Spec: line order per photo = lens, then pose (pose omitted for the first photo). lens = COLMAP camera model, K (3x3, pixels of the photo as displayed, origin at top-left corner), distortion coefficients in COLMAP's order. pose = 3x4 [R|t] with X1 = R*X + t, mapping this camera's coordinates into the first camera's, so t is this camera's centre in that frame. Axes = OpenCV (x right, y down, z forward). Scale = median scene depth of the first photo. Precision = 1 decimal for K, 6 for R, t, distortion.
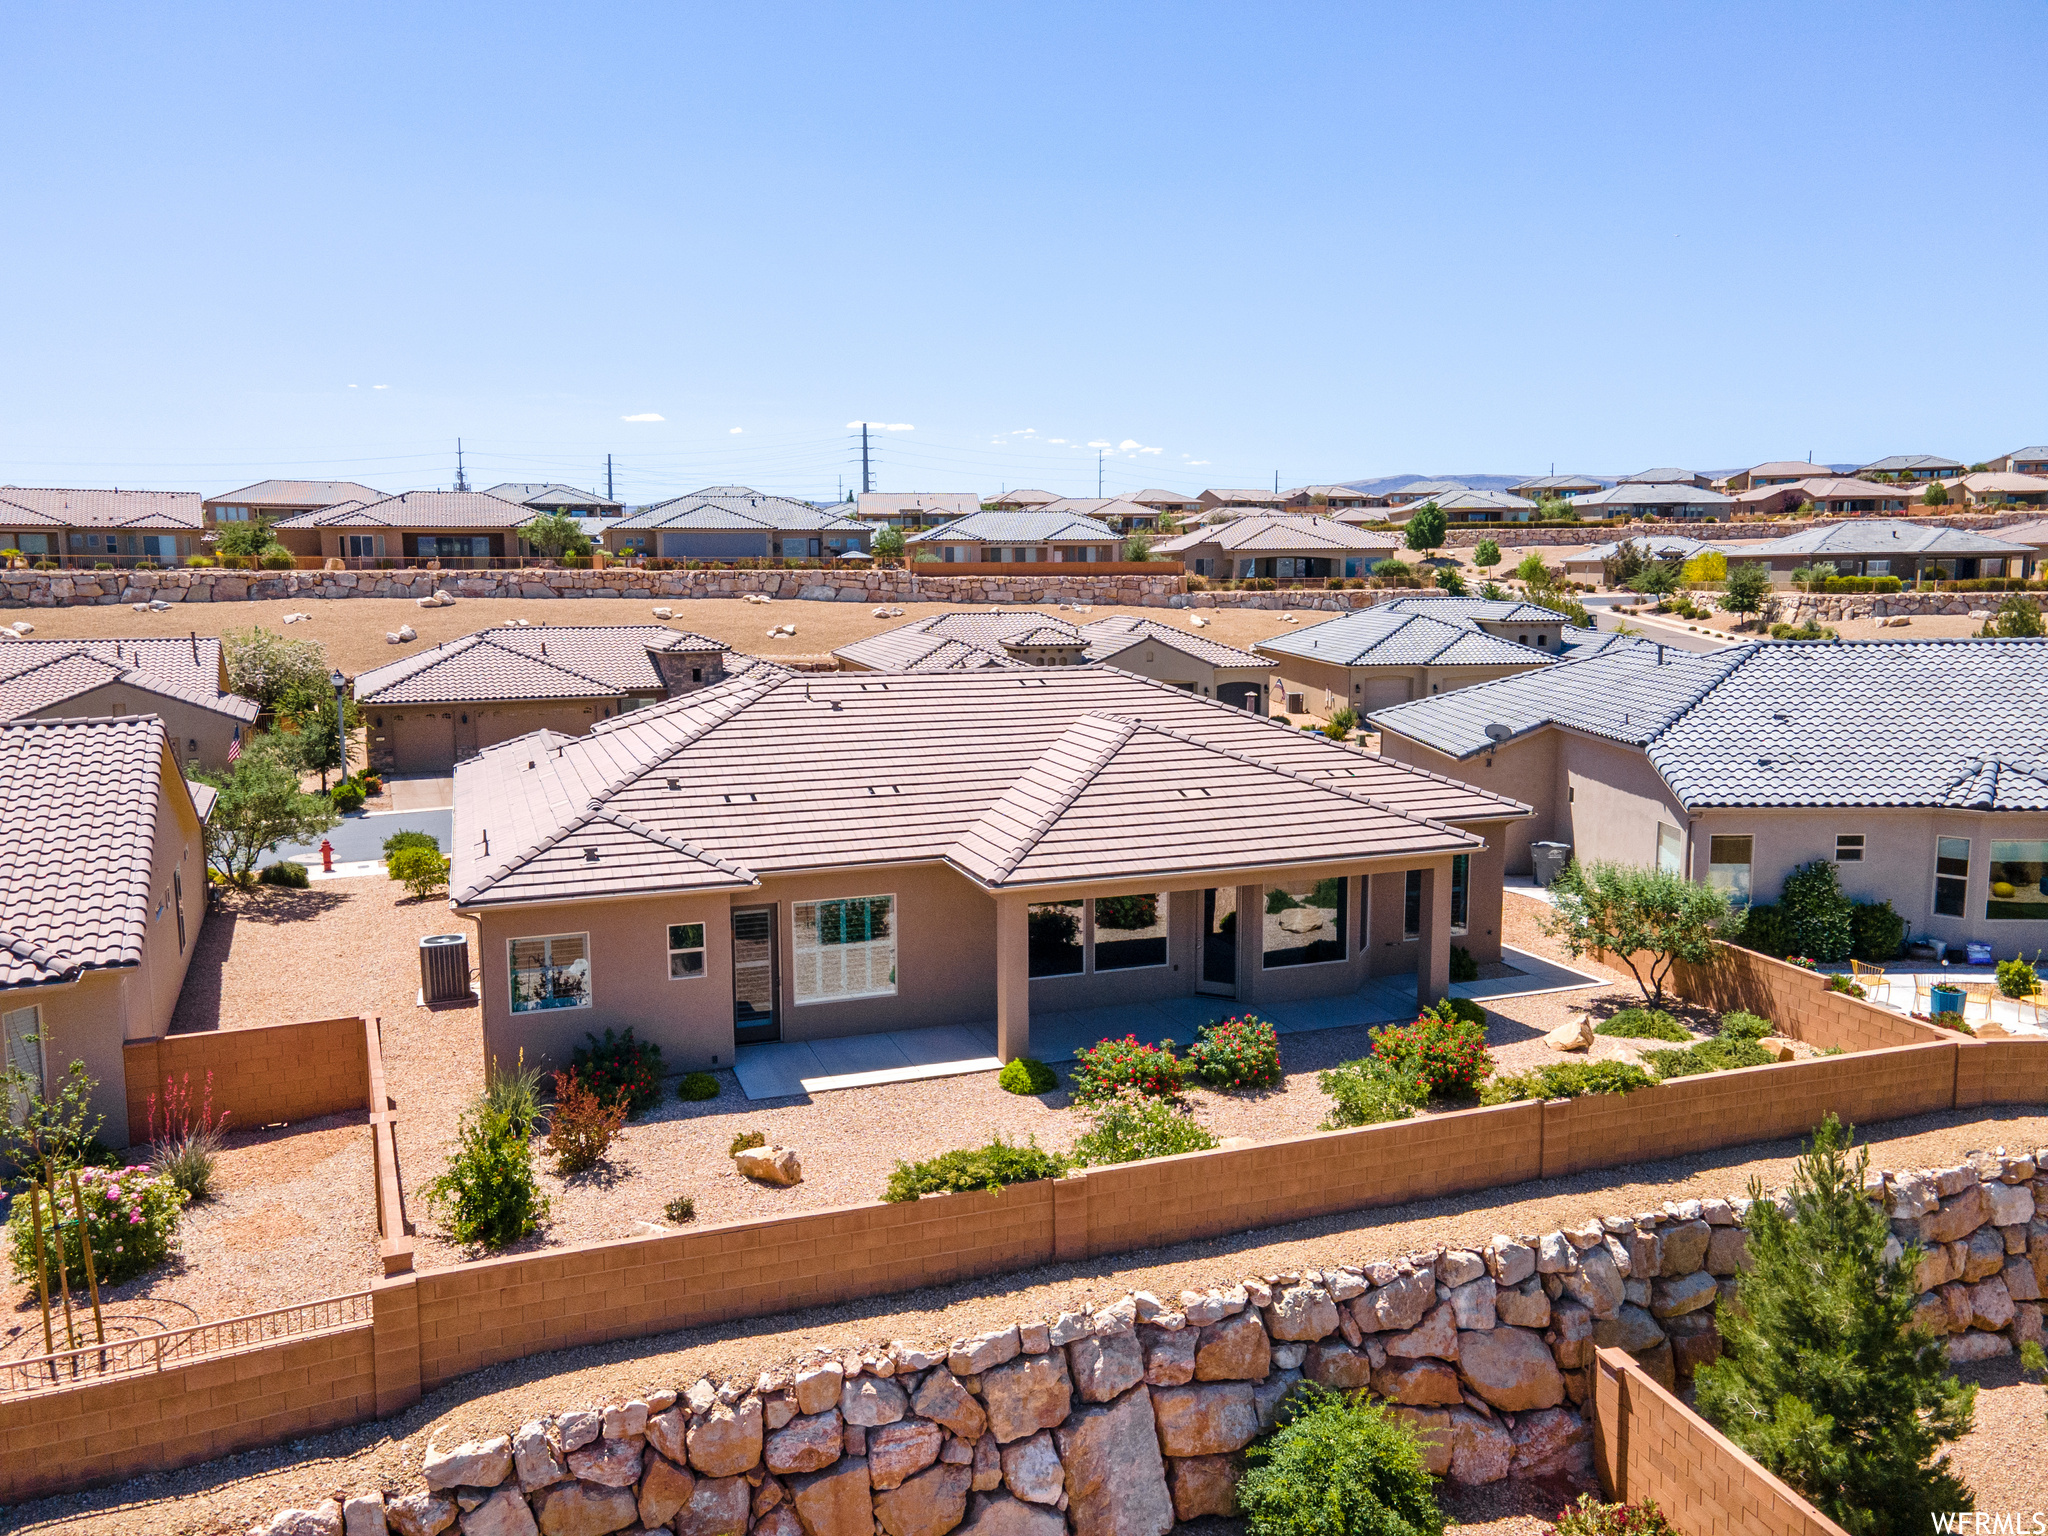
lens RADIAL K [[1498.2, 0, 1024.0], [0, 1498.2, 768.0], [0, 0, 1]] dist [0.014112, 0.056335]
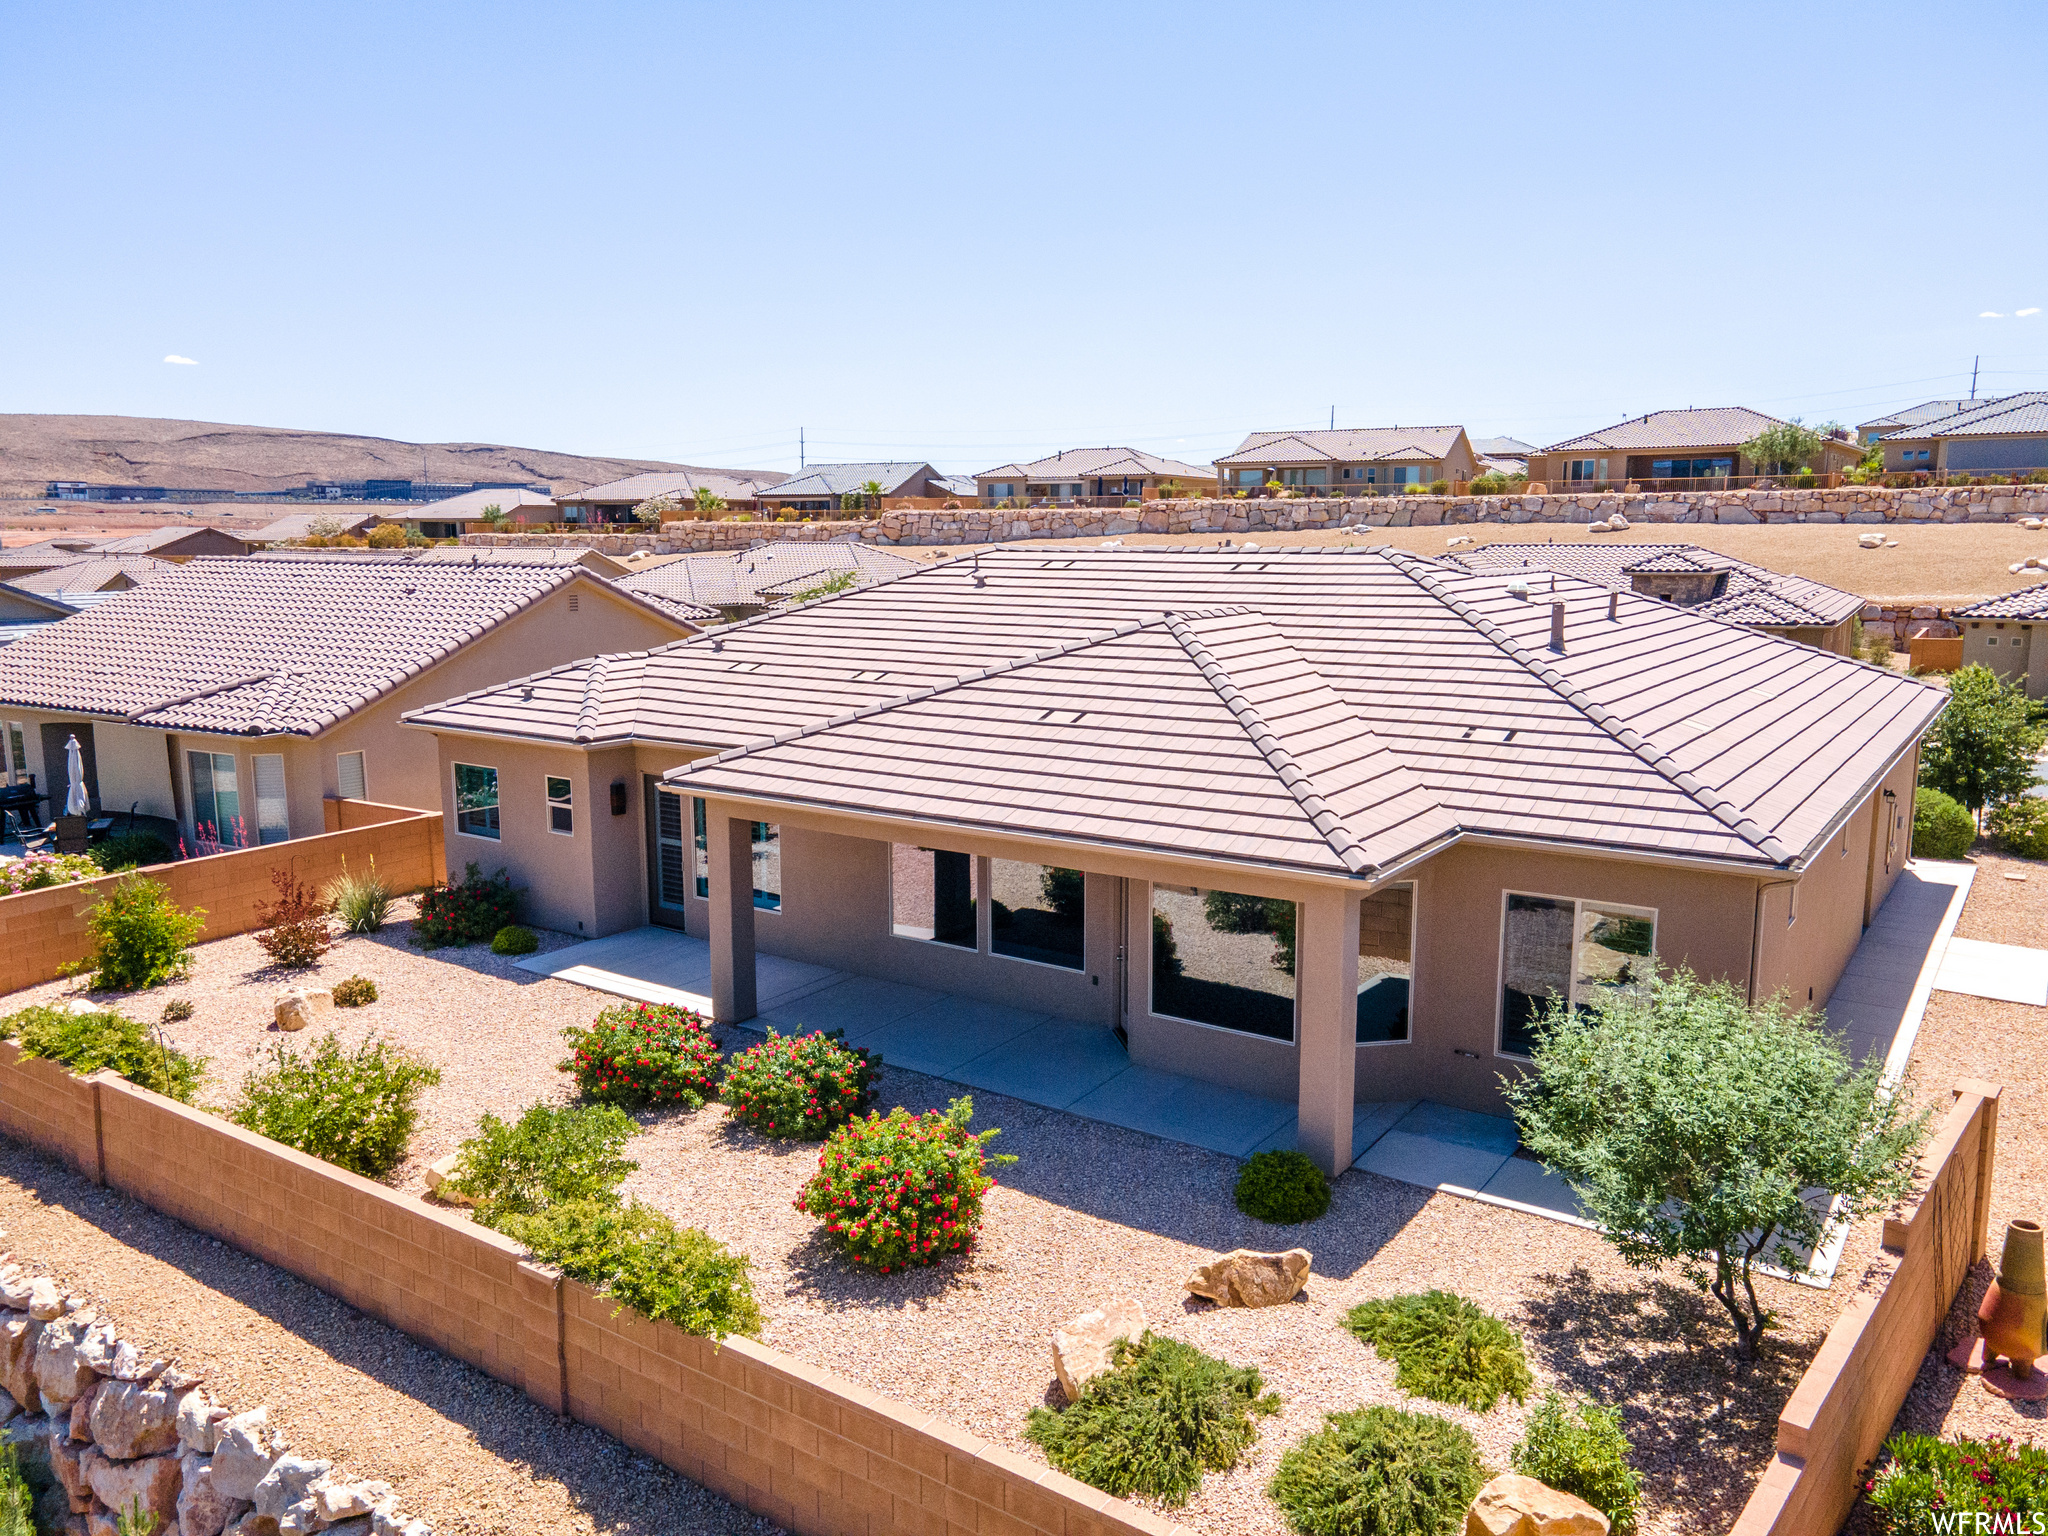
lens RADIAL K [[1498.2, 0, 1024.0], [0, 1498.2, 768.0], [0, 0, 1]] dist [0.014112, 0.056335]
pose [[0.568025, 0.134045, -0.812022, 0.182174], [-0.108667, 0.990224, 0.087447, -0.004540], [0.815806, 0.038568, 0.577038, 0.173631]]
